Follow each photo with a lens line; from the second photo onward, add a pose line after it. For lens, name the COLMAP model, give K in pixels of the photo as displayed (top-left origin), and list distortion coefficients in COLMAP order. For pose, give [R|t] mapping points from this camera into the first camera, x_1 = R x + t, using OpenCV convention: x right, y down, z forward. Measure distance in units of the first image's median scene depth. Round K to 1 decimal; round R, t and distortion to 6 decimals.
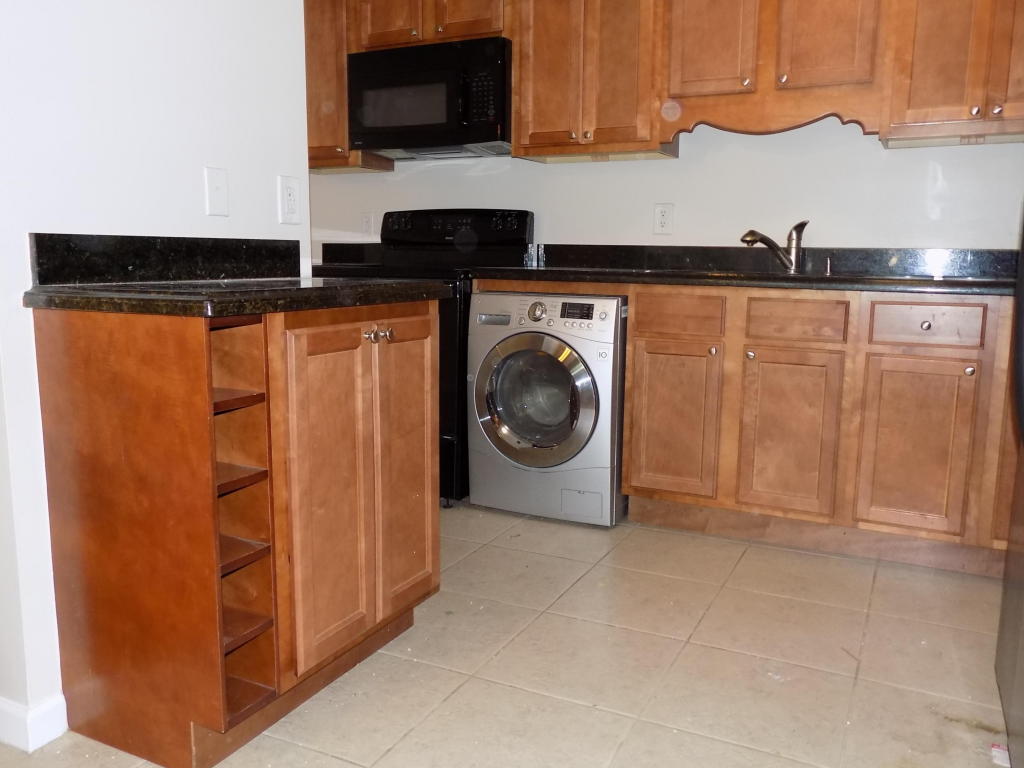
lens RADIAL K [[834.7, 0, 512.0], [0, 834.7, 384.0], [0, 0, 1]] dist [0.003006, 0.009011]
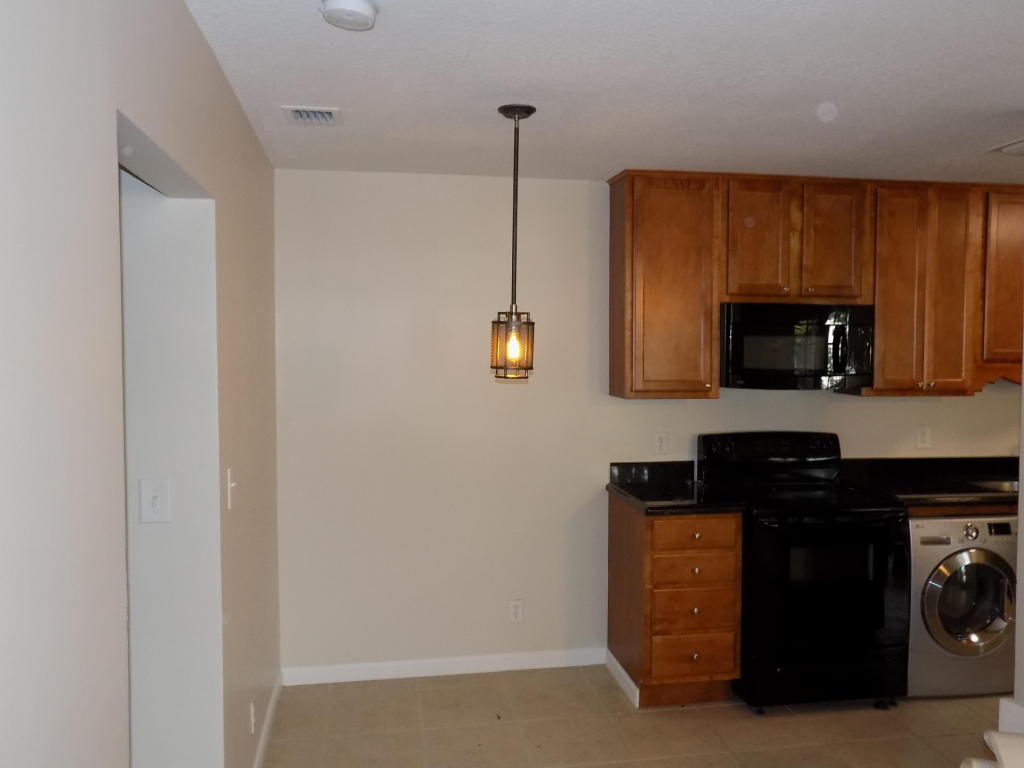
lens RADIAL K [[834.7, 0, 512.0], [0, 834.7, 384.0], [0, 0, 1]] dist [0.003006, 0.009011]
pose [[0.809928, -0.031241, 0.585696, -1.080490], [0.089182, 0.993529, -0.070330, -0.240082], [-0.579709, 0.109196, 0.807474, 0.301346]]
